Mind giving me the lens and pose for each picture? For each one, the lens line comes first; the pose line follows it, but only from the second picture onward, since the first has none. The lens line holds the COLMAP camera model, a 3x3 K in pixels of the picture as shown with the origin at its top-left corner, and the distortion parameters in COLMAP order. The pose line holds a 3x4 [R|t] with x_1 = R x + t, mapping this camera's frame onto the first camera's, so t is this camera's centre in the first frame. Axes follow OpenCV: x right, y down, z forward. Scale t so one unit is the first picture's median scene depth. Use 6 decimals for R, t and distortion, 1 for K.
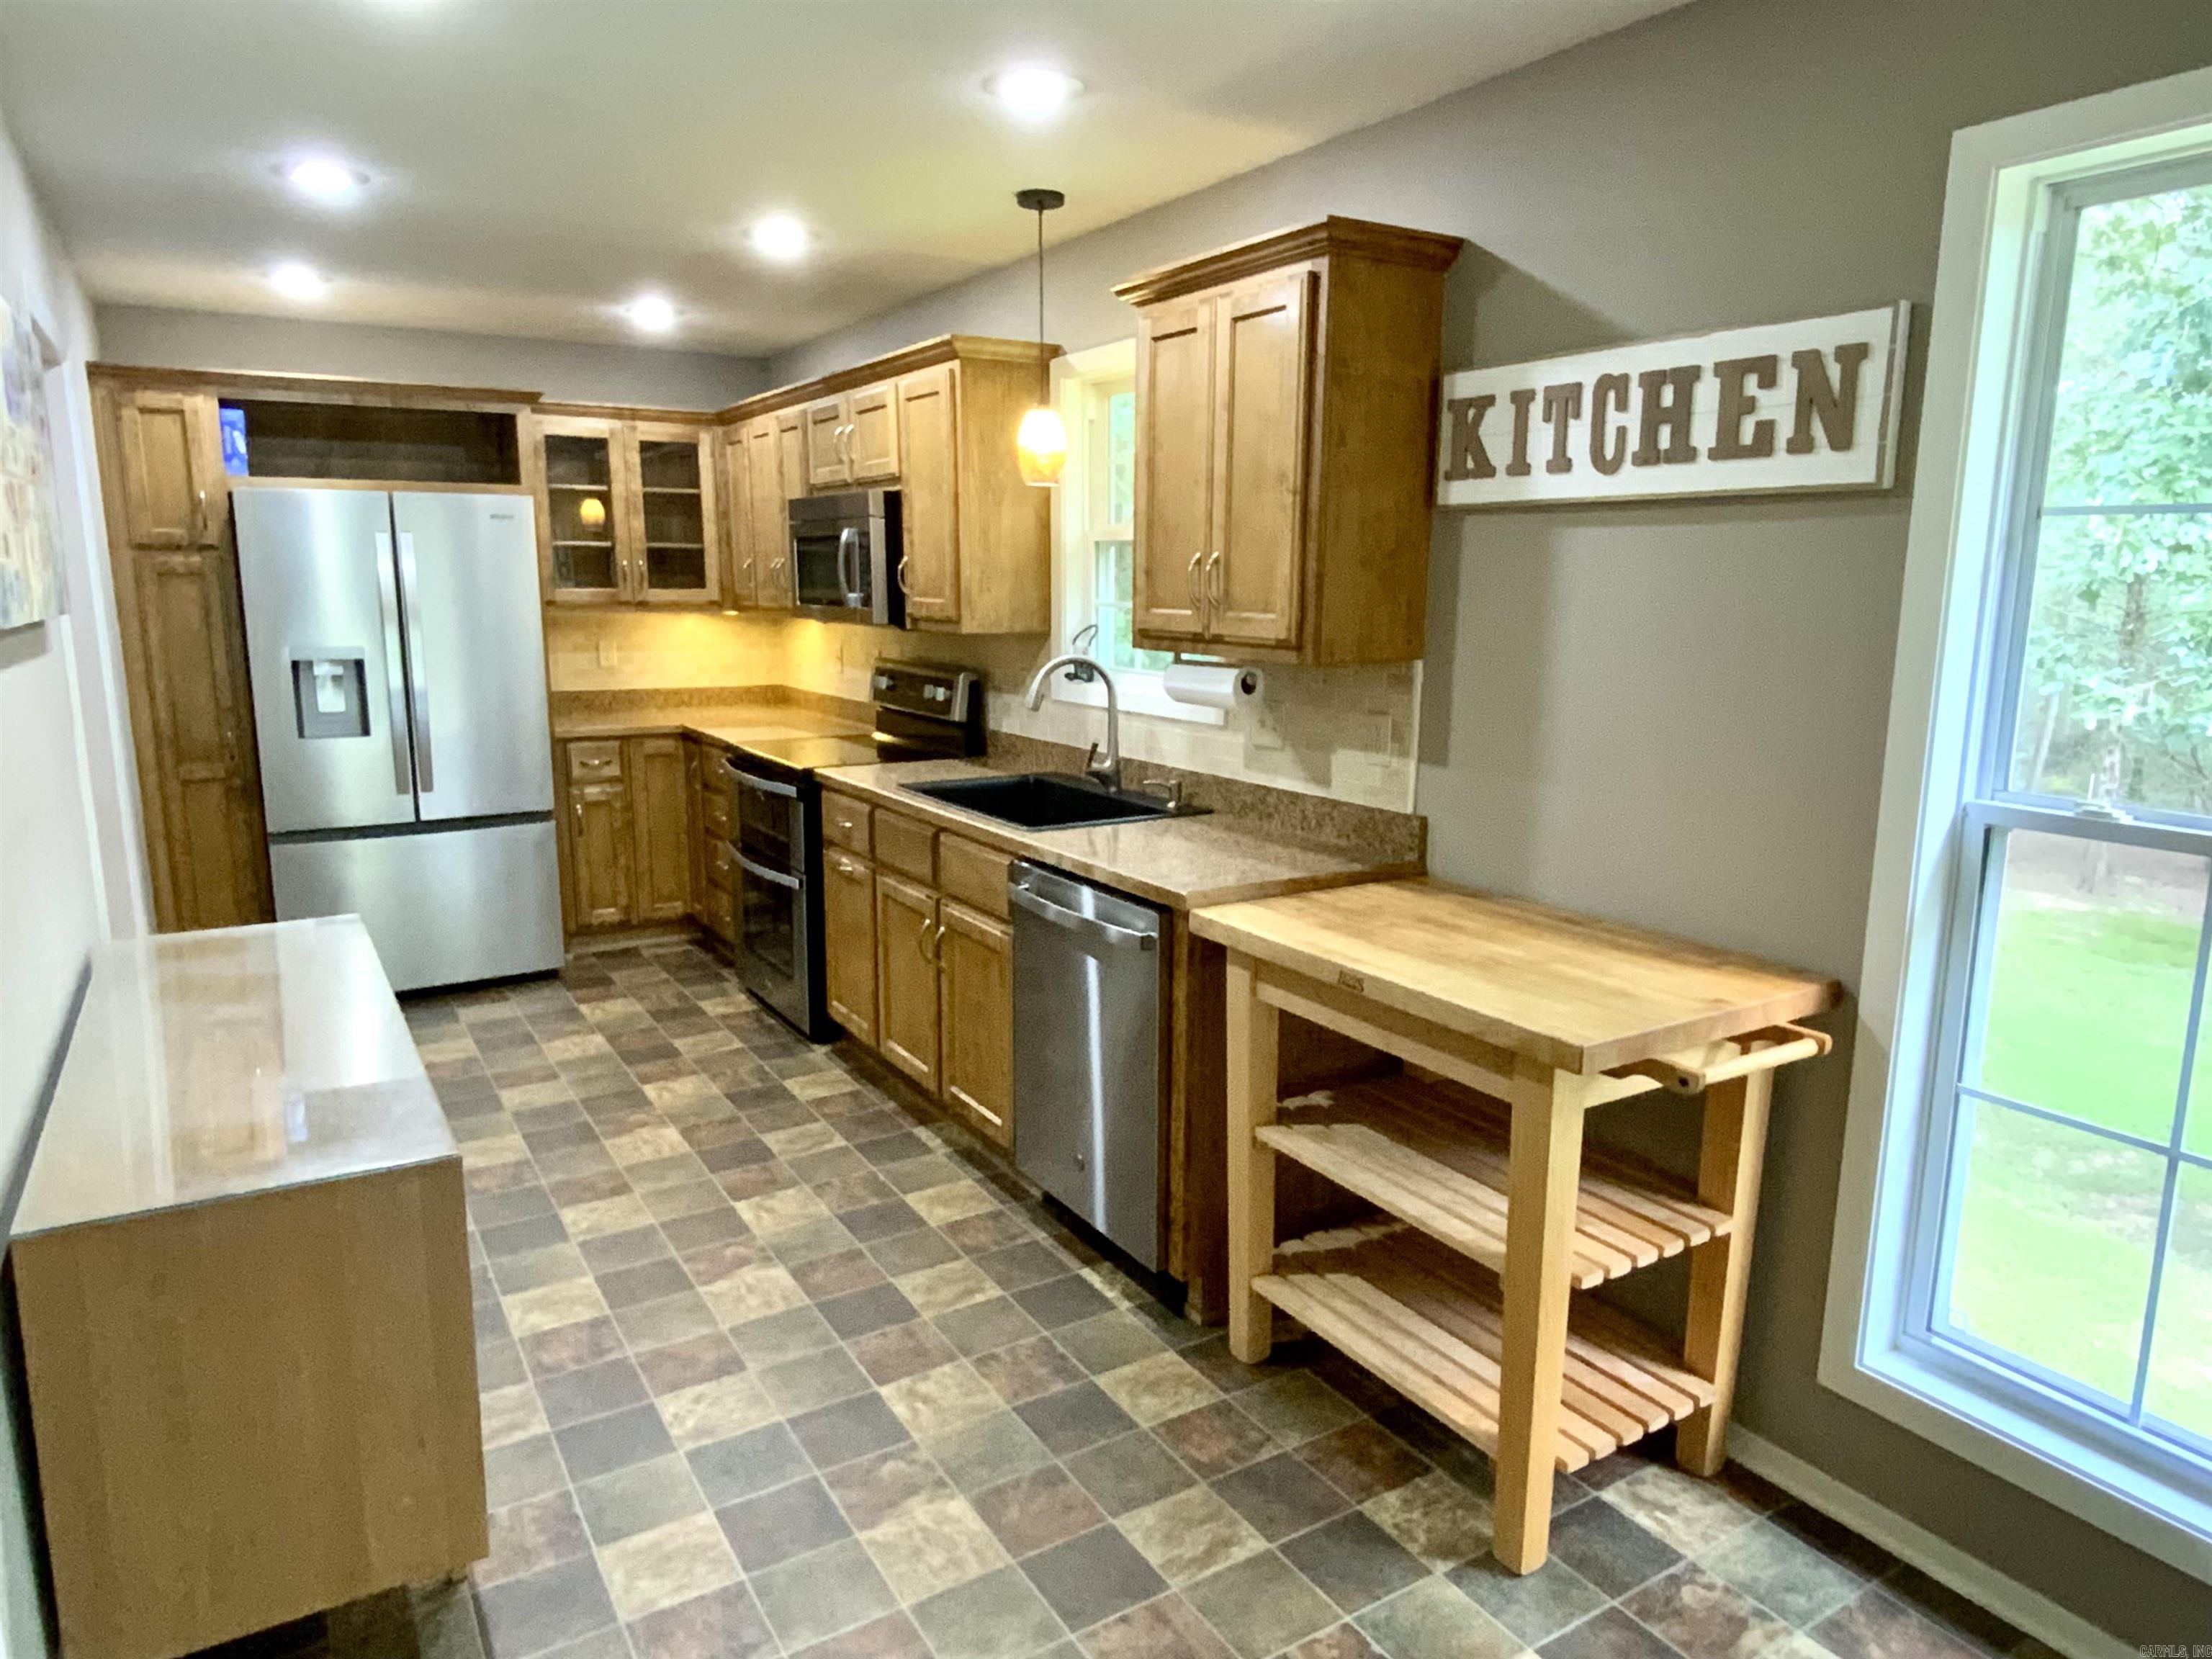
lens RADIAL K [[1372.7, 0, 1106.0], [0, 1372.7, 829.5], [0, 0, 1]] dist [0.085347, -0.119349]
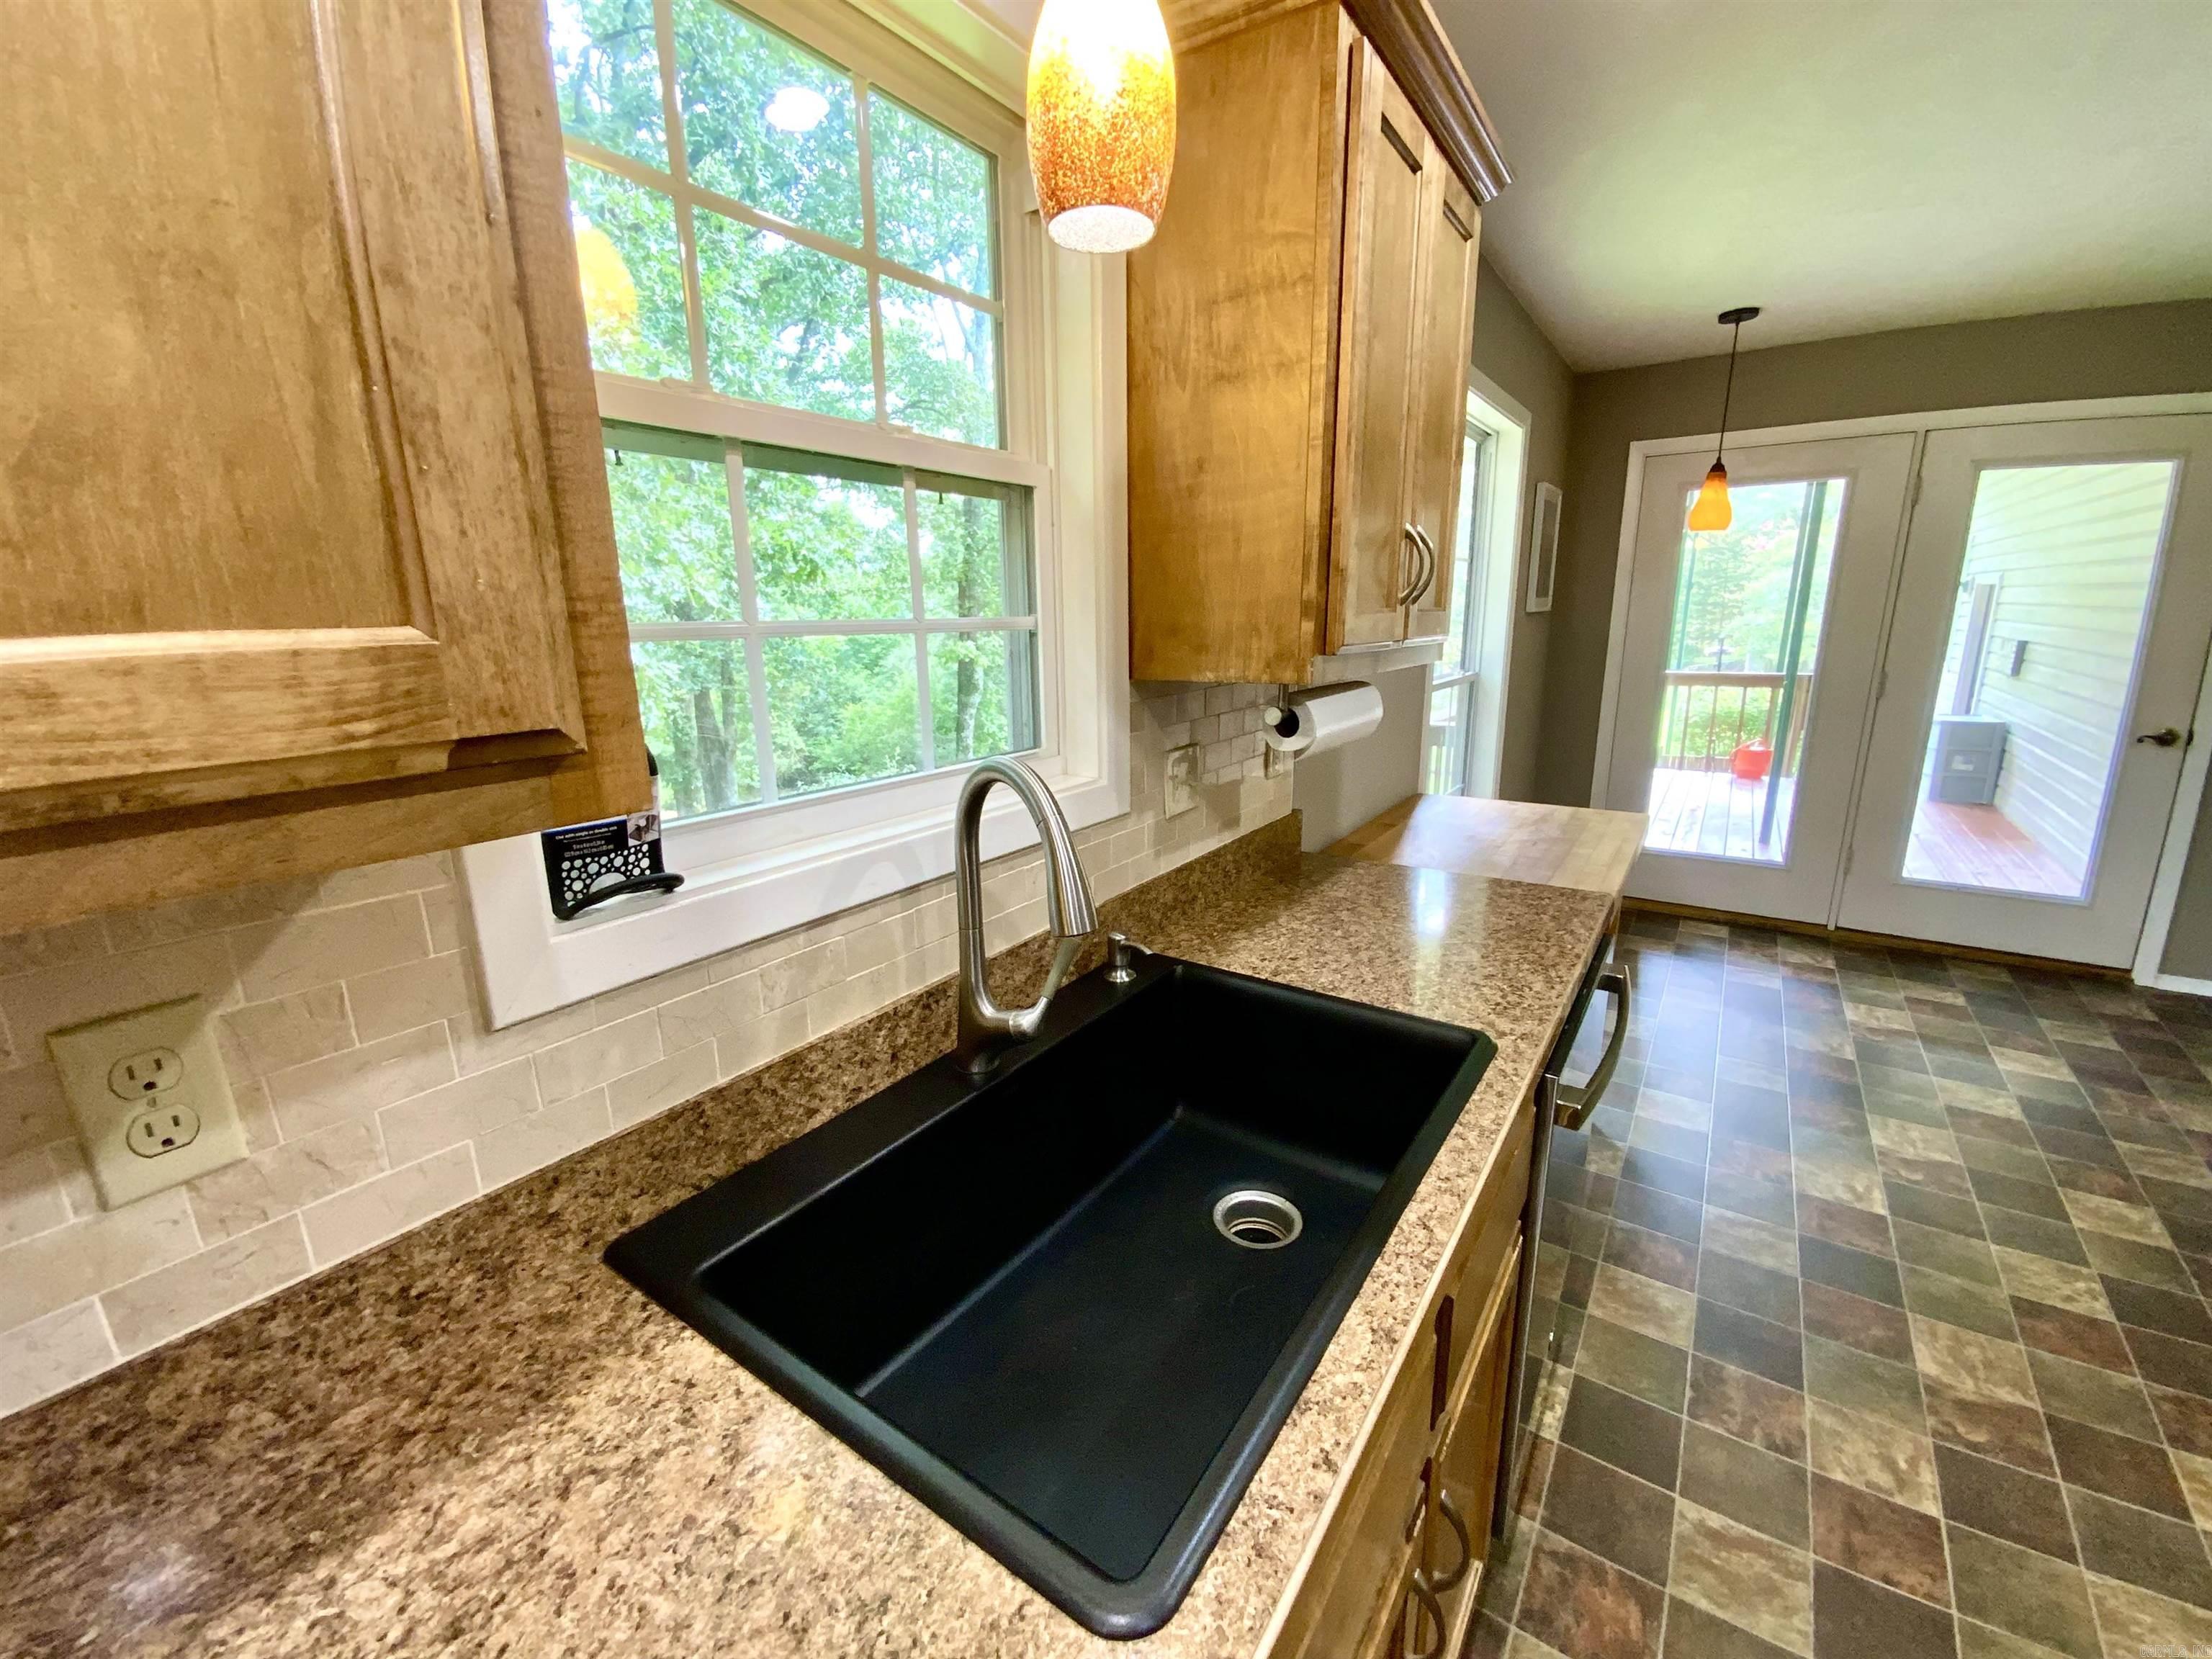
lens RADIAL K [[895.7, 0, 1106.0], [0, 895.7, 829.5], [0, 0, 1]] dist [0.009201, -0.014210]
pose [[-0.393028, -0.196478, 0.898290, -0.321248], [0.203526, 0.934088, 0.293356, -0.219400], [-0.896720, 0.298122, -0.327134, 1.336200]]
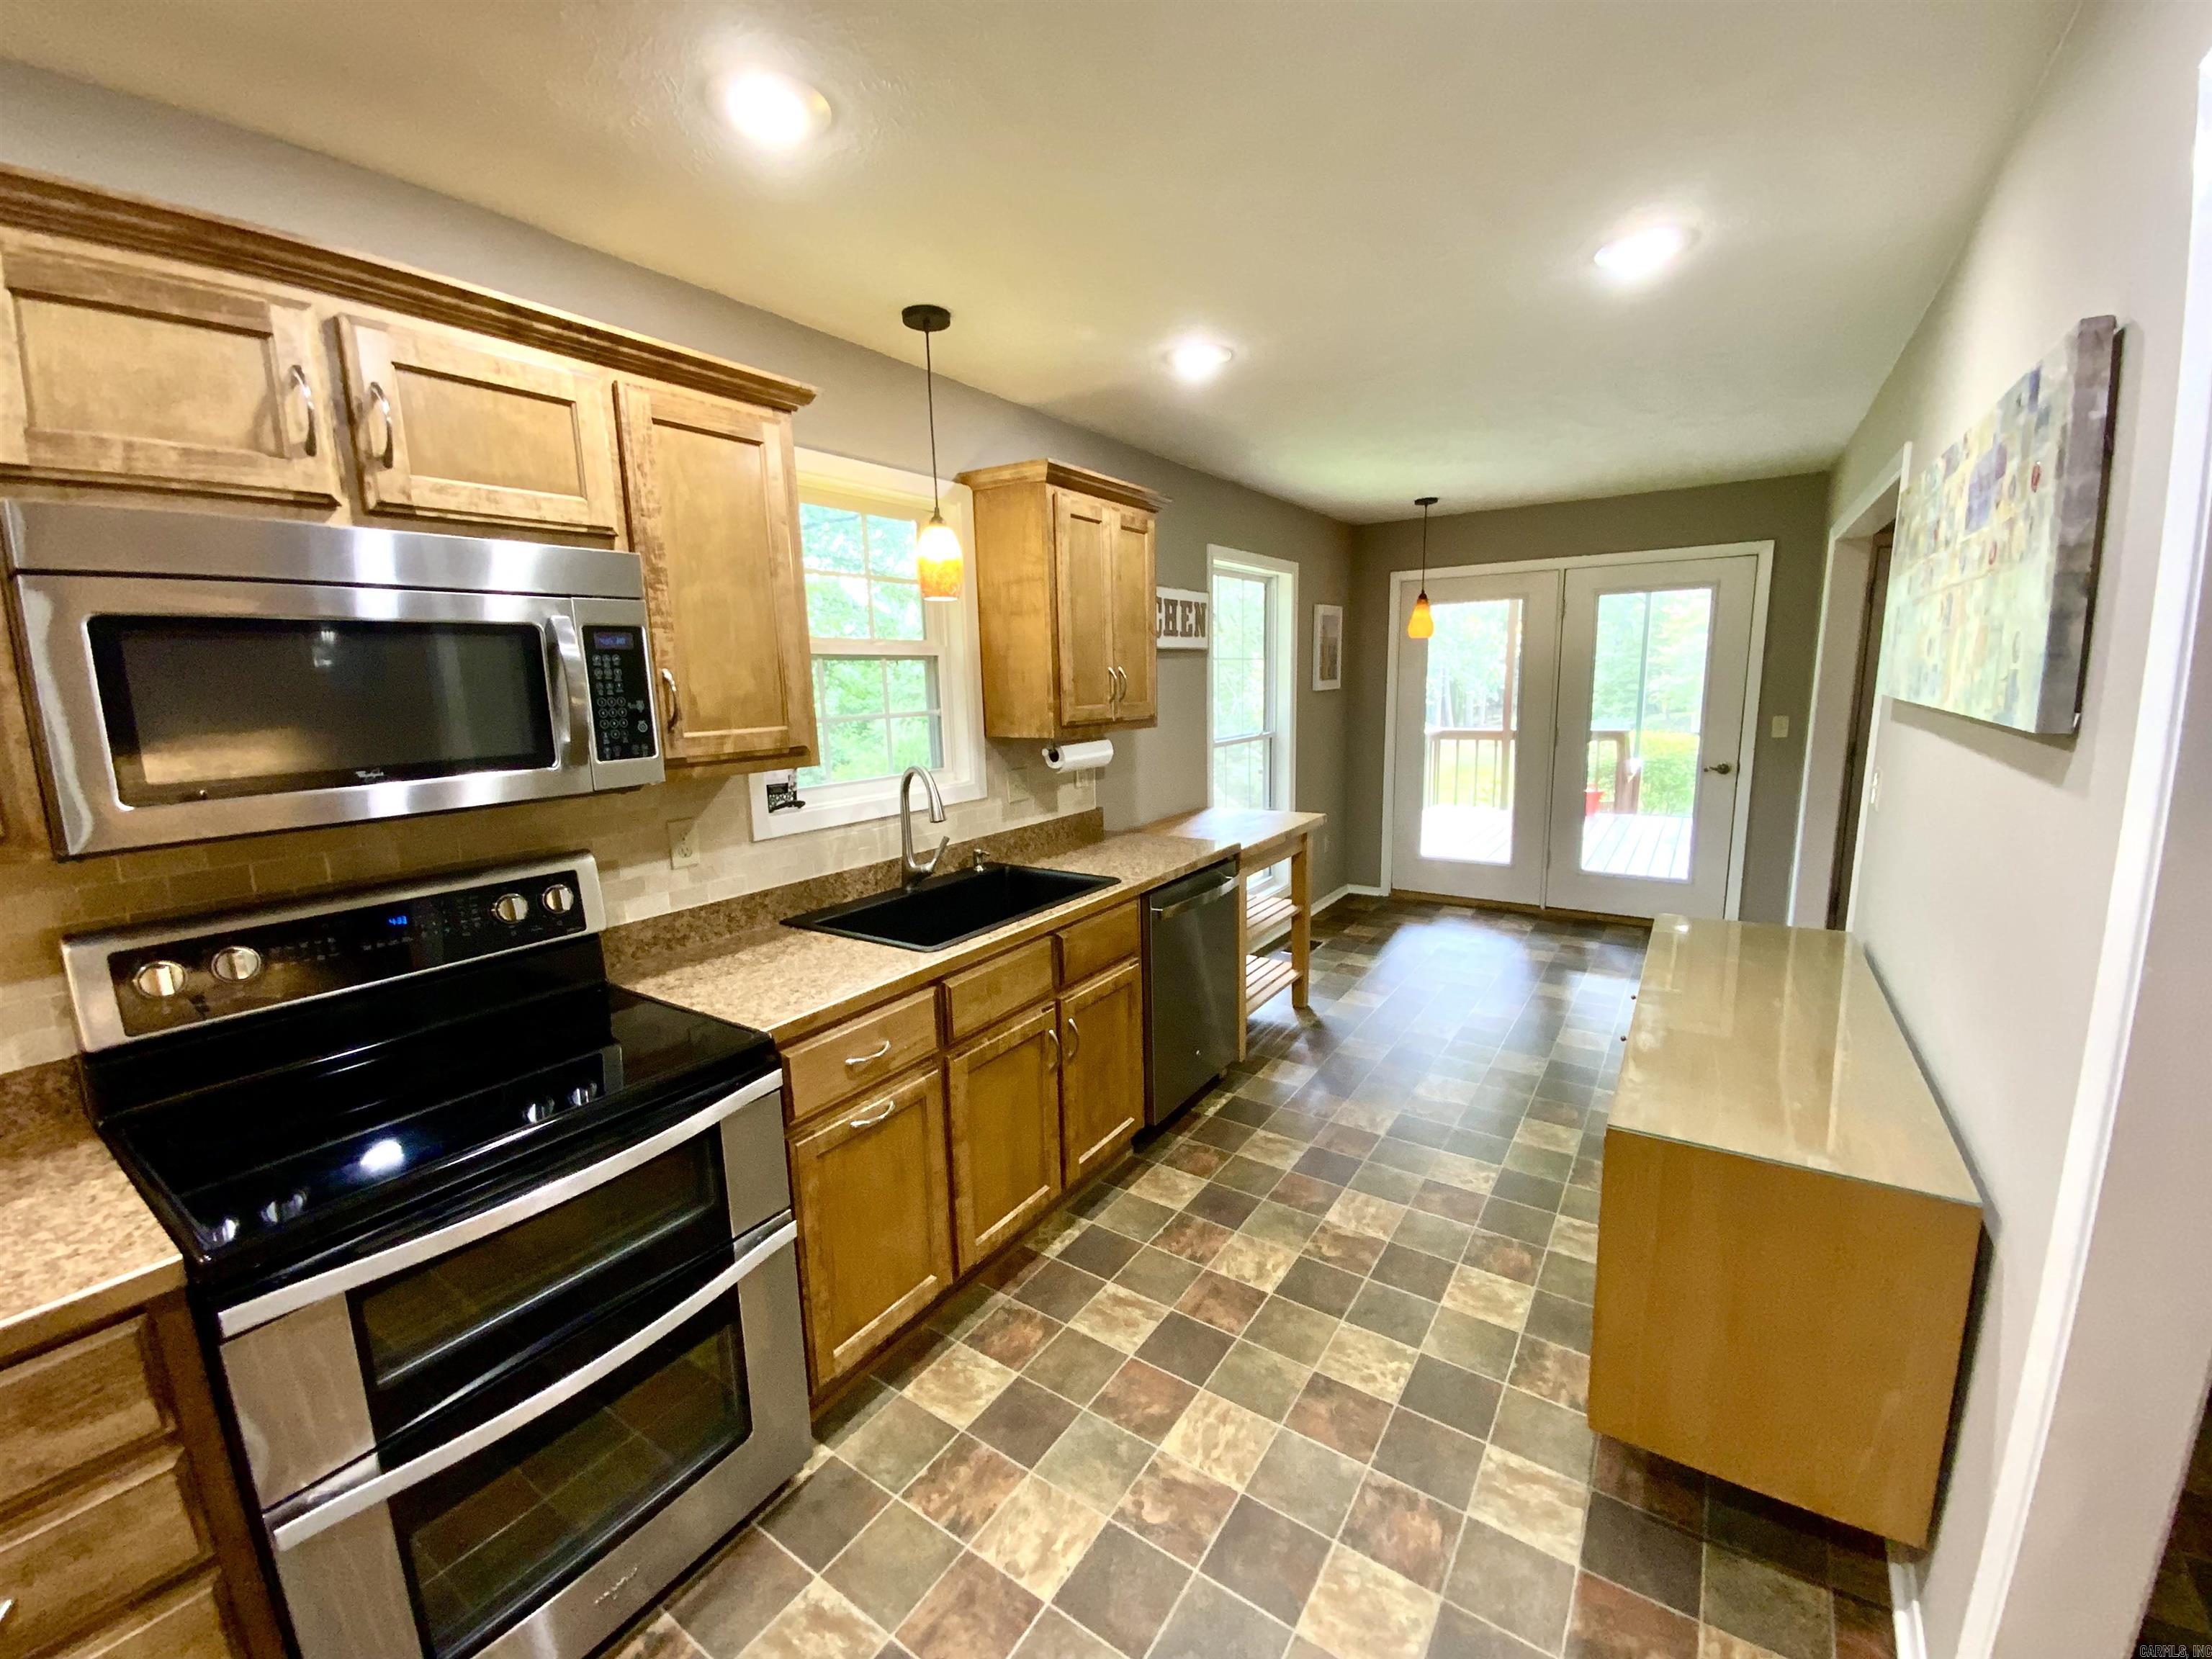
lens RADIAL K [[905.2, 0, 1118.4], [0, 905.2, 824.2], [0, 0, 1]] dist [0.022999, 0.000031]
pose [[-0.415279, -0.123740, 0.901239, -0.890647], [0.209578, 0.951042, 0.227148, -0.261145], [-0.885223, 0.283210, -0.369015, 1.423941]]
